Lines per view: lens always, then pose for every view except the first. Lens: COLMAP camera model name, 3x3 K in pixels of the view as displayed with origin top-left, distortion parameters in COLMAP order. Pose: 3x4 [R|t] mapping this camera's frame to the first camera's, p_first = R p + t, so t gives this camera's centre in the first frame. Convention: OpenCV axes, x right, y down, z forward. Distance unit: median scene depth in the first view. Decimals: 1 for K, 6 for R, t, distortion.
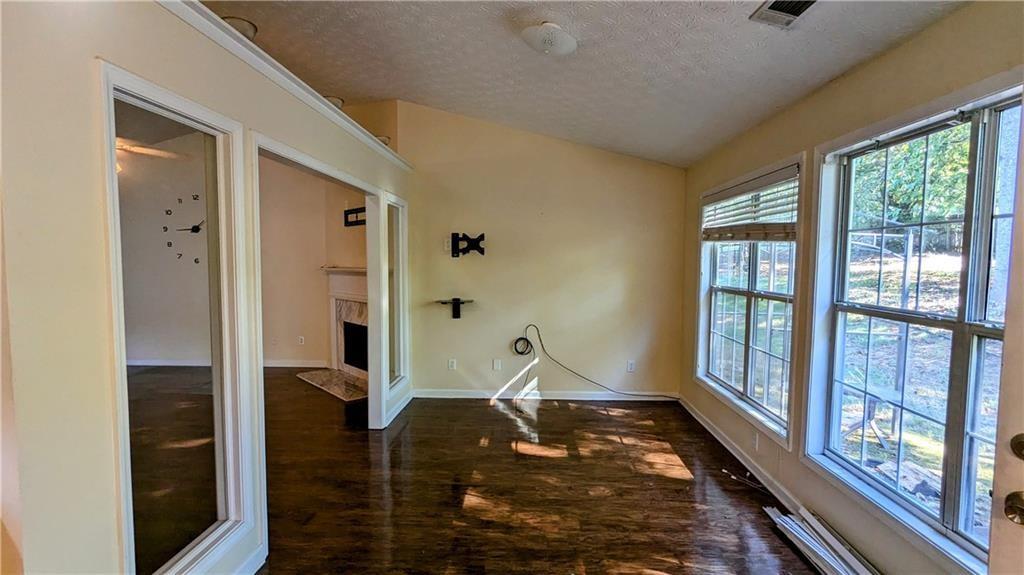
lens RADIAL K [[482.0, 0, 509.8], [0, 482.0, 290.3], [0, 0, 1]] dist [0.004067, -0.000952]
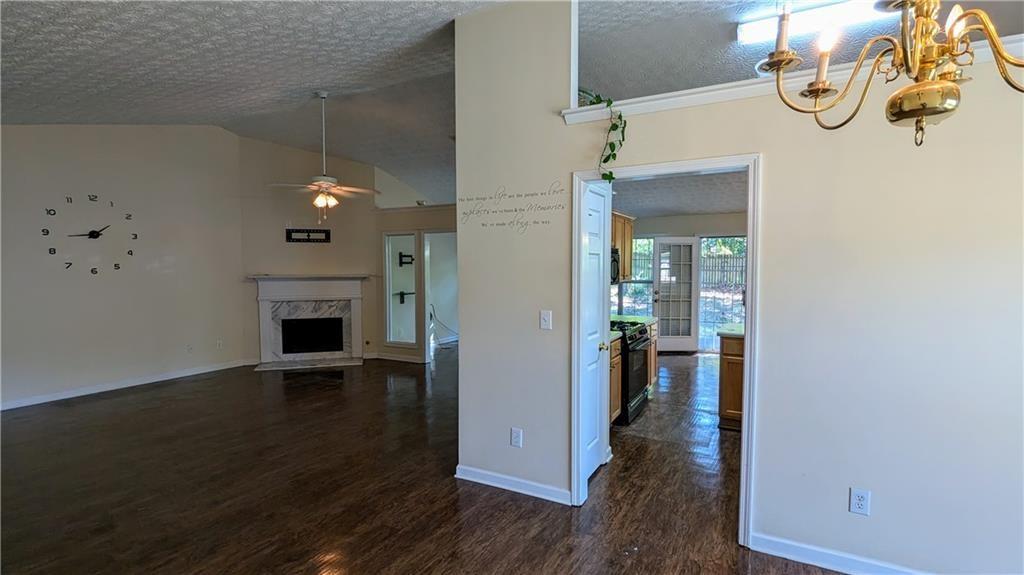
lens RADIAL K [[482.0, 0, 512.4], [0, 482.0, 290.6], [0, 0, 1]] dist [0.004067, -0.000952]
pose [[0.436926, -0.046525, 0.898293, -1.336803], [0.058338, 0.998025, 0.023315, -0.002750], [-0.897604, 0.042217, 0.438777, -0.064655]]
